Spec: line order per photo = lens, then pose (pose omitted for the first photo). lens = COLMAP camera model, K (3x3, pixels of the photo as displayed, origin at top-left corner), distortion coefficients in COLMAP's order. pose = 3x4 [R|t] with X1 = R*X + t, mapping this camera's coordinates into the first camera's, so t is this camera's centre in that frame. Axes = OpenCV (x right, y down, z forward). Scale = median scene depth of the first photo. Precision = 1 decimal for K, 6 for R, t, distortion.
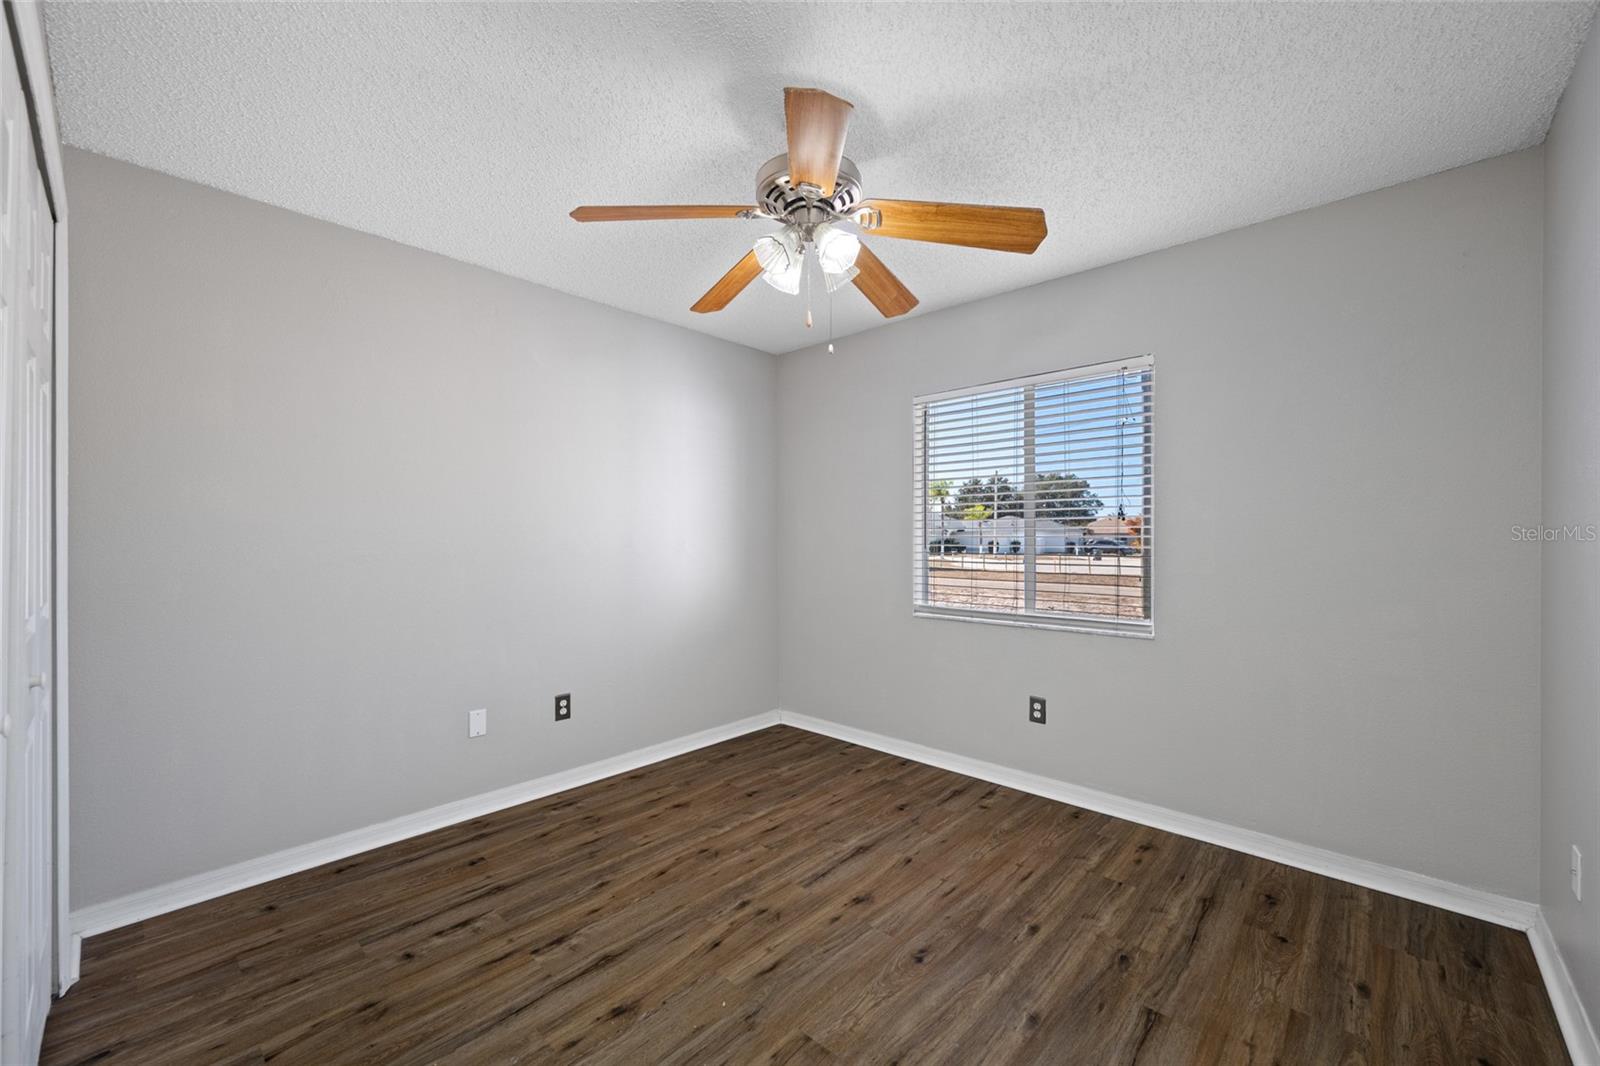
lens RADIAL K [[631.9, 0, 792.2], [0, 631.9, 541.6], [0, 0, 1]] dist [-0.001081, 0.000276]
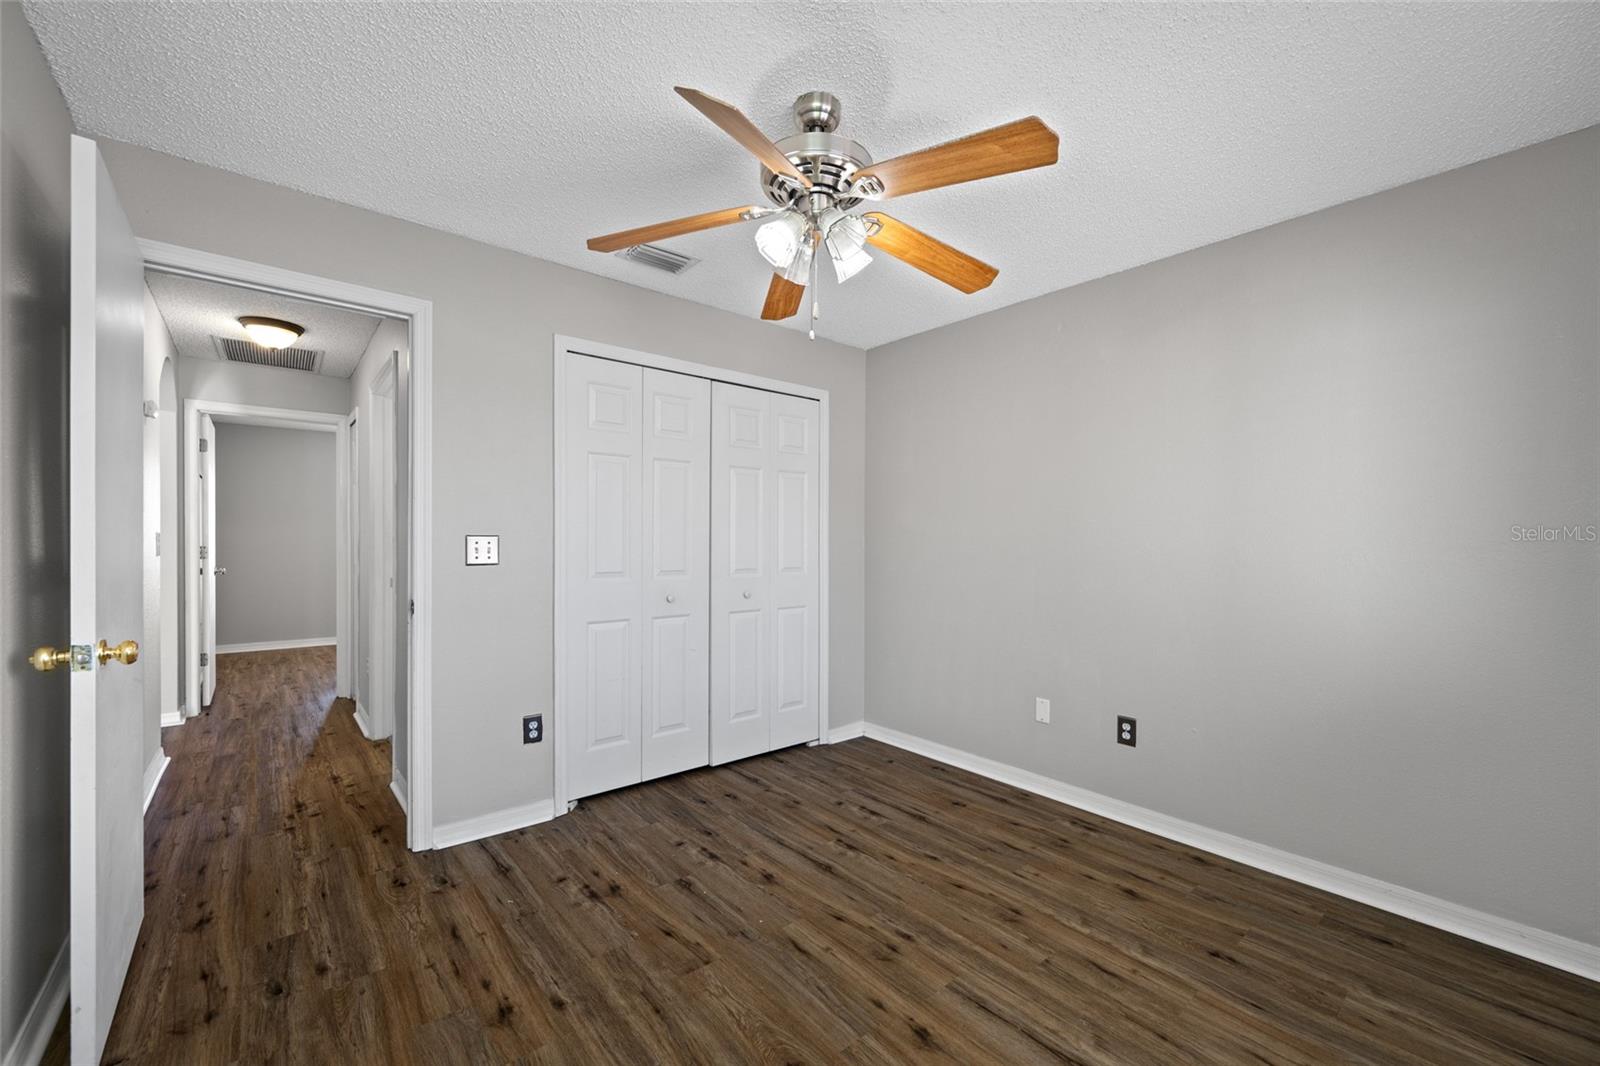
lens RADIAL K [[631.9, 0, 792.4], [0, 631.9, 529.8], [0, 0, 1]] dist [-0.001081, 0.000276]
pose [[-0.117051, -0.014919, -0.993014, 0.771789], [-0.017179, 0.999768, -0.012996, 0.001359], [0.992977, 0.015538, -0.117281, 0.841411]]
